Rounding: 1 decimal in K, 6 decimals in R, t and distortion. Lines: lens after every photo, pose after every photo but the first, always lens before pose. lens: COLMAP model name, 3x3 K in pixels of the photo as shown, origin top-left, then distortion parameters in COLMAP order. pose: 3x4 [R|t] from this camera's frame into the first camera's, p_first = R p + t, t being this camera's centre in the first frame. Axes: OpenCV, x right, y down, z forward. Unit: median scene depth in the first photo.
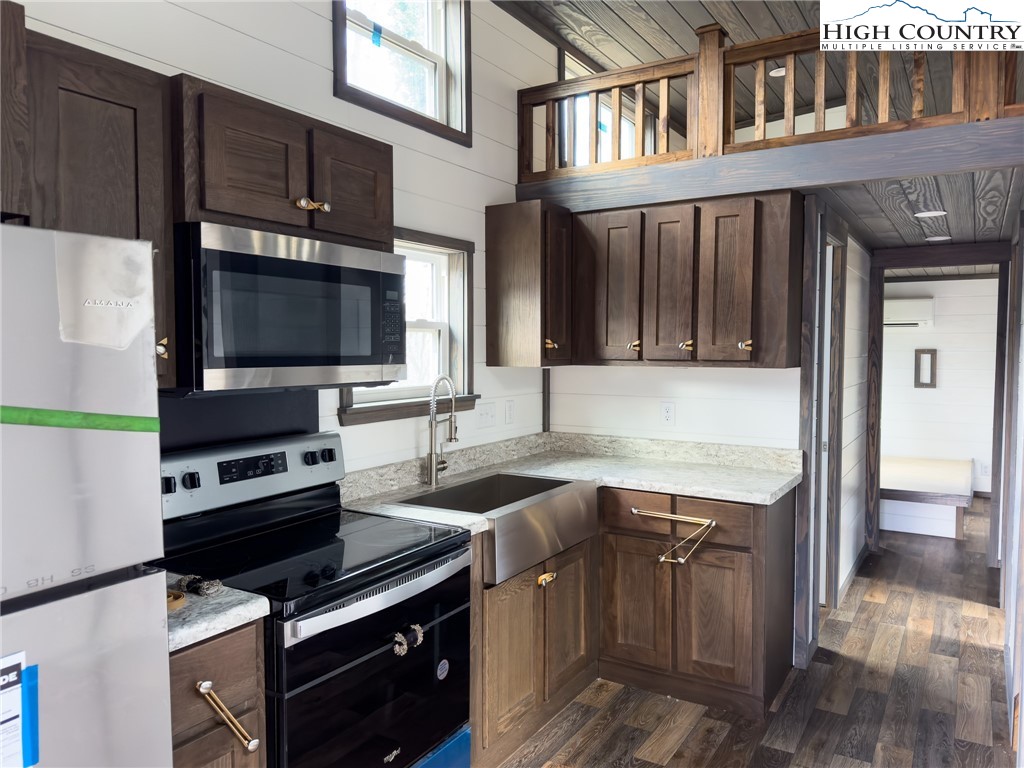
lens RADIAL K [[726.4, 0, 512.0], [0, 726.4, 384.0], [0, 0, 1]] dist [0.133592, -0.000519]
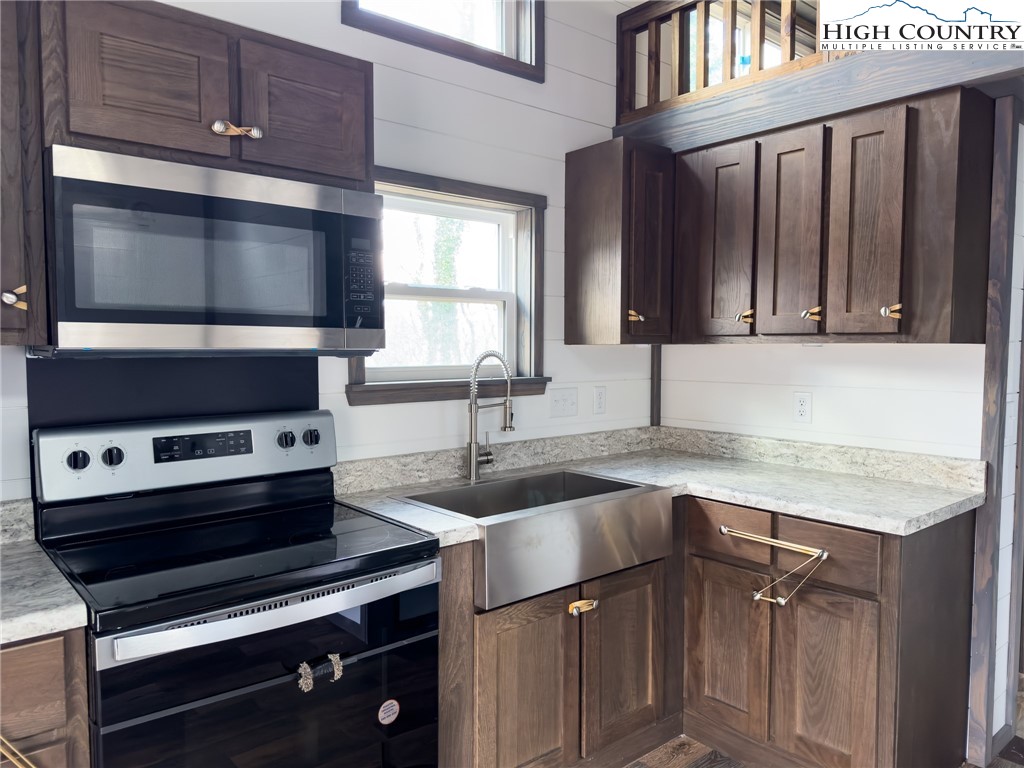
lens RADIAL K [[726.3, 0, 512.0], [0, 726.3, 384.0], [0, 0, 1]] dist [0.078423, -0.058292]
pose [[0.954162, 0.018549, -0.298714, 0.181501], [-0.017369, 0.999827, 0.006606, 0.019895], [0.298785, -0.001115, 0.954320, 0.202732]]
